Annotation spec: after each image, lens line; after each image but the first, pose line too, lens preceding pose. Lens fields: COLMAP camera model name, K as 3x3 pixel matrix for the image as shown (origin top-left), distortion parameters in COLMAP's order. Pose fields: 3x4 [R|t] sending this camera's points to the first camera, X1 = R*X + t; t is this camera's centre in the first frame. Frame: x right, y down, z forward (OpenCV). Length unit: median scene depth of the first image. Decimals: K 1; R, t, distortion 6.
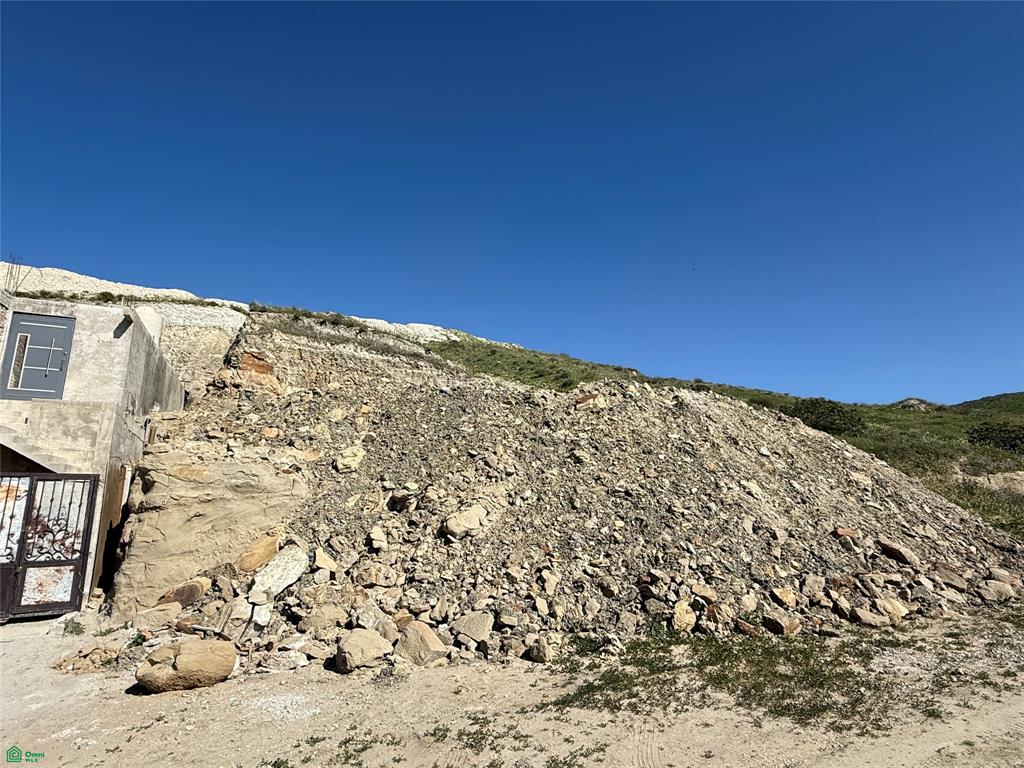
lens RADIAL K [[592.9, 0, 511.5], [0, 592.9, 383.7], [0, 0, 1]] dist [-0.004150, 0.000919]
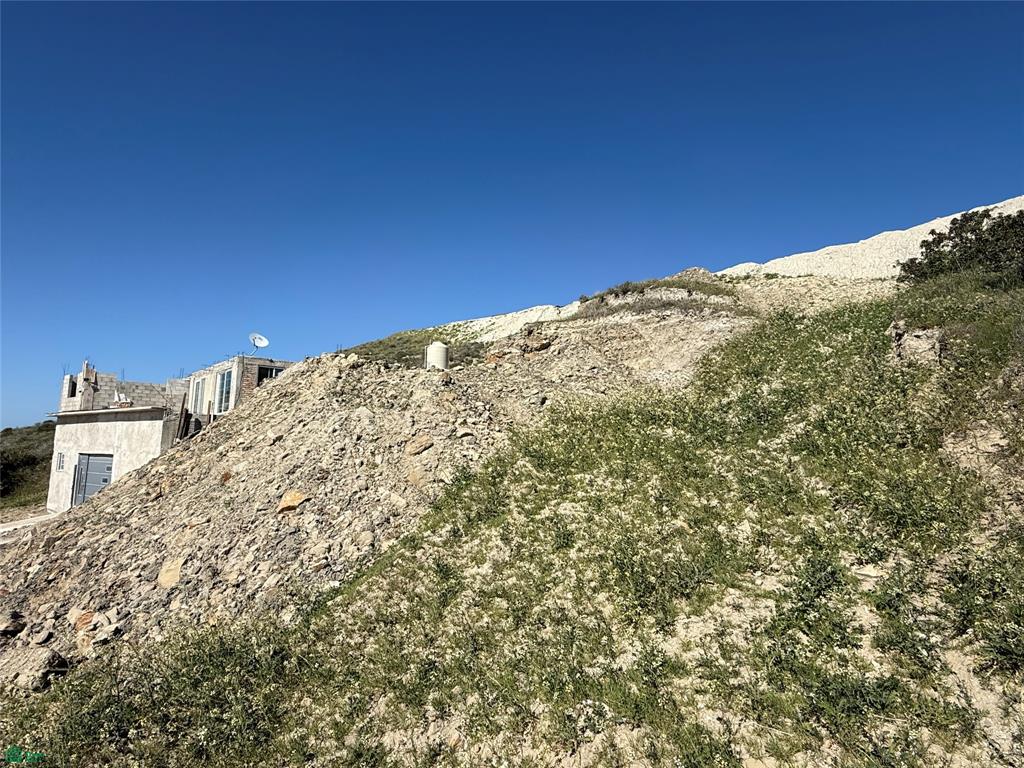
lens RADIAL K [[592.9, 0, 512.0], [0, 592.9, 385.1], [0, 0, 1]] dist [-0.004150, 0.000919]
pose [[0.283333, -0.111833, -0.952479, 1.561609], [0.206899, 0.976917, -0.053156, 0.182554], [0.936437, -0.182006, 0.299931, 1.162038]]
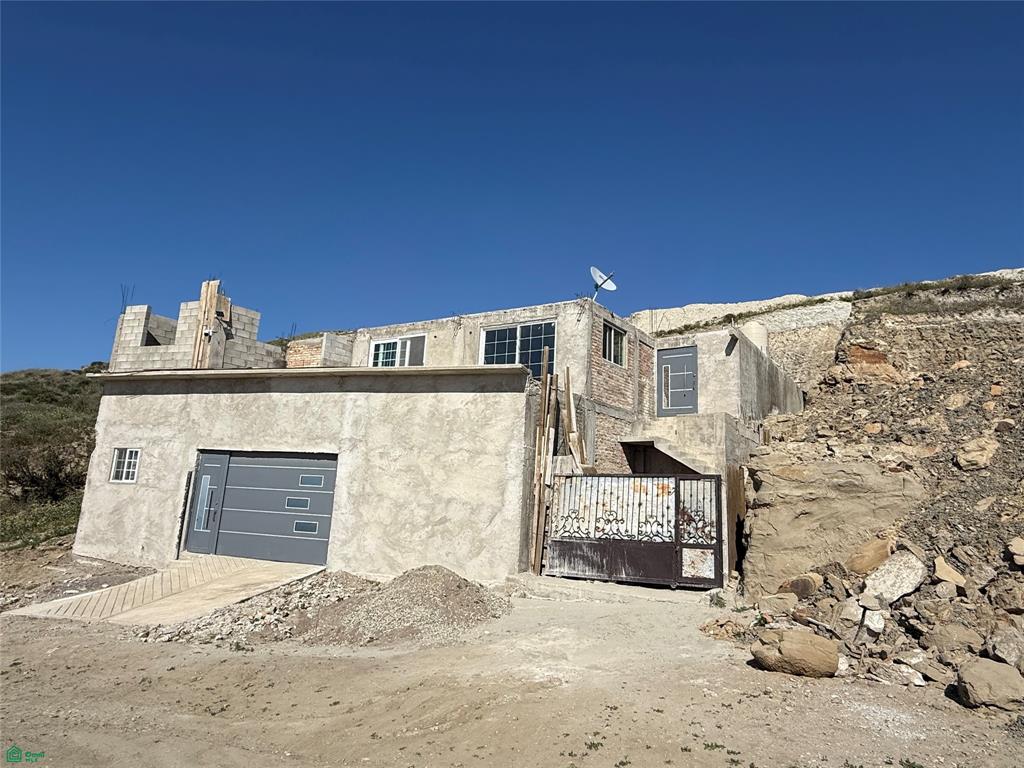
lens RADIAL K [[592.9, 0, 512.2], [0, 592.9, 383.0], [0, 0, 1]] dist [-0.004150, 0.000919]
pose [[0.534475, -0.134157, -0.834469, 0.101974], [0.141243, 0.987615, -0.068312, -0.007676], [0.833299, -0.081351, 0.546805, 0.011925]]
